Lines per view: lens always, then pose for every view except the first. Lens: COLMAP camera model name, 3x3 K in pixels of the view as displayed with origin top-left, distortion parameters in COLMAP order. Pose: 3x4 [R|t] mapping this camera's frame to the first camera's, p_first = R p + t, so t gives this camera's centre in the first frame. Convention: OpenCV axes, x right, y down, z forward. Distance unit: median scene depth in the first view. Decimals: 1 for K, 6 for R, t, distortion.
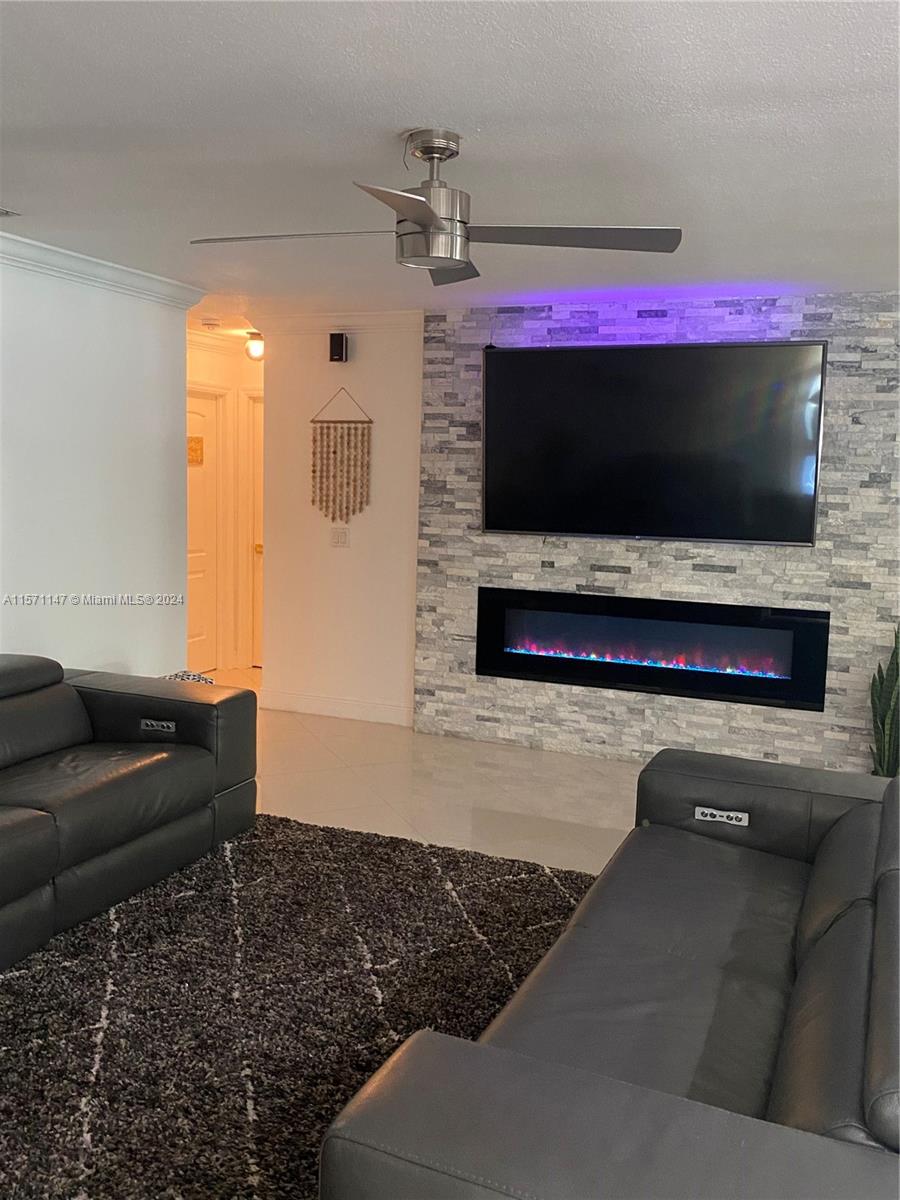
lens RADIAL K [[1029.8, 0, 451.1], [0, 1029.8, 584.3], [0, 0, 1]] dist [0.158793, -0.428622]
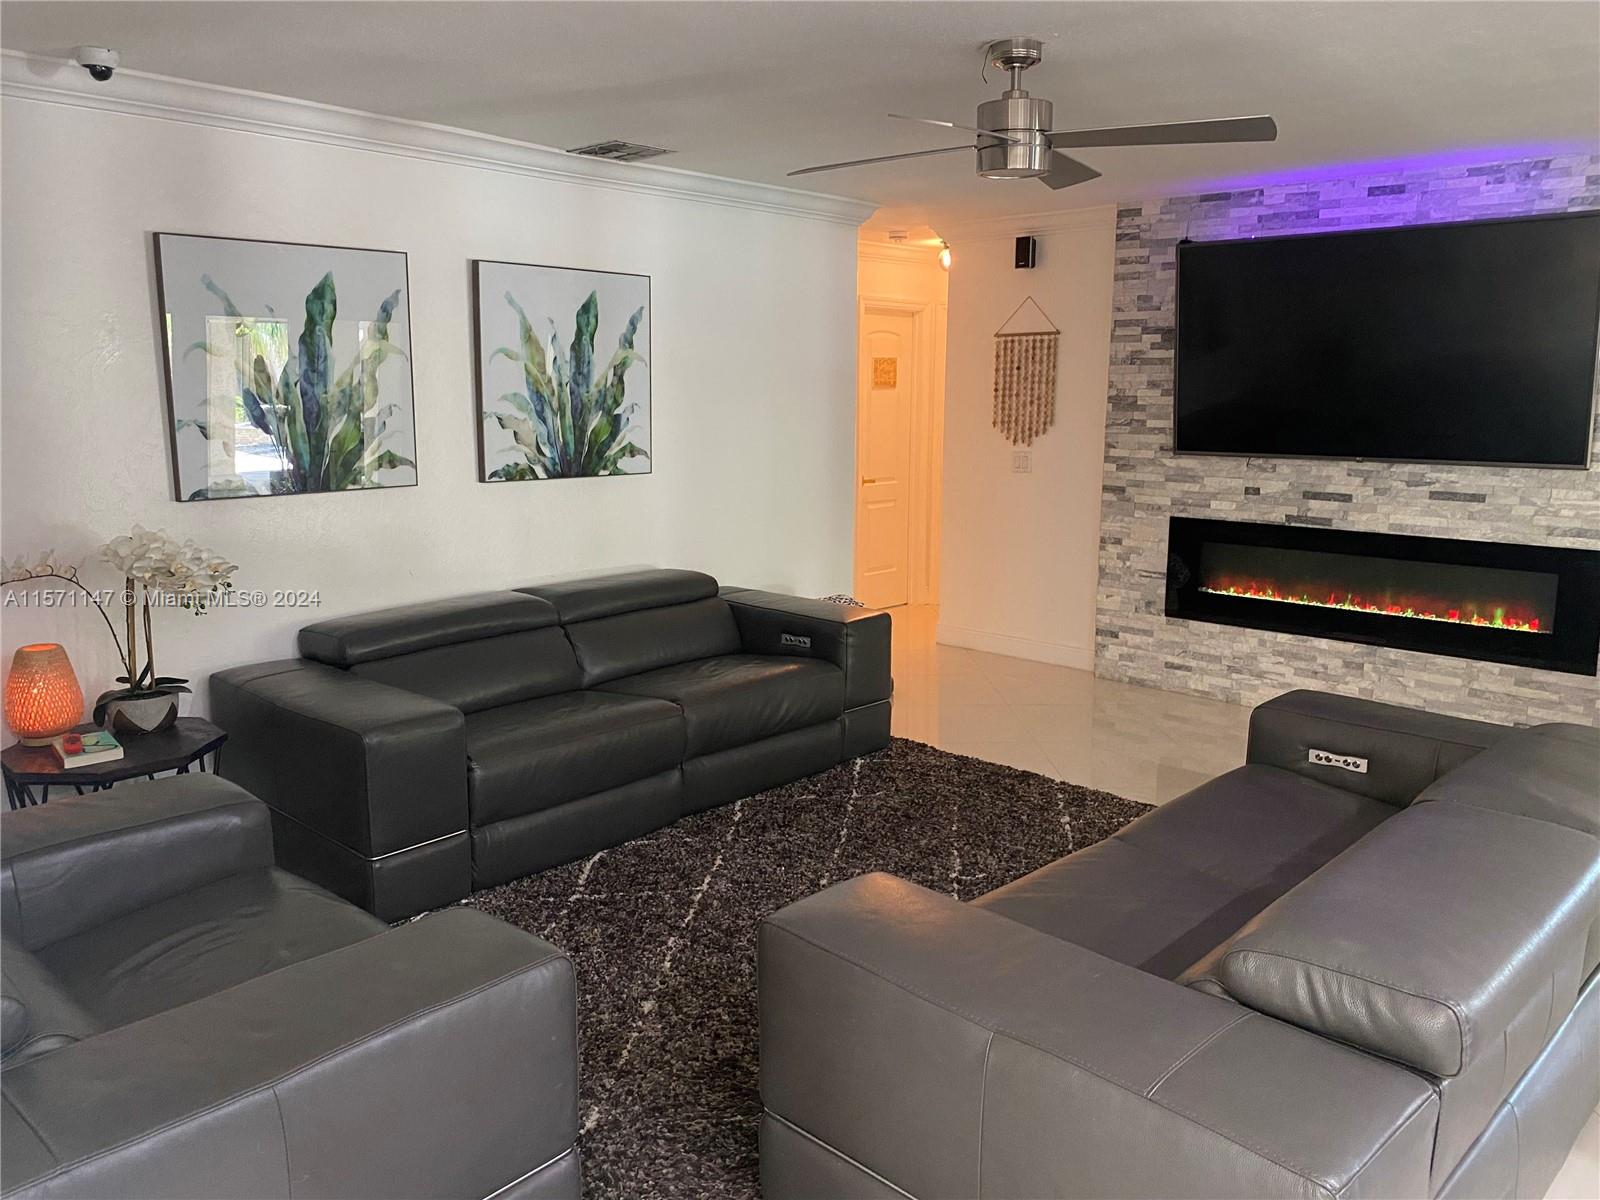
lens RADIAL K [[1211.8, 0, 798.1], [0, 1211.8, 589.6], [0, 0, 1]] dist [0.002297, -0.010300]
pose [[0.929994, 0.036212, -0.365787, 0.119391], [-0.016909, 0.998297, 0.055837, 0.013274], [0.367185, -0.045743, 0.929022, -0.086629]]
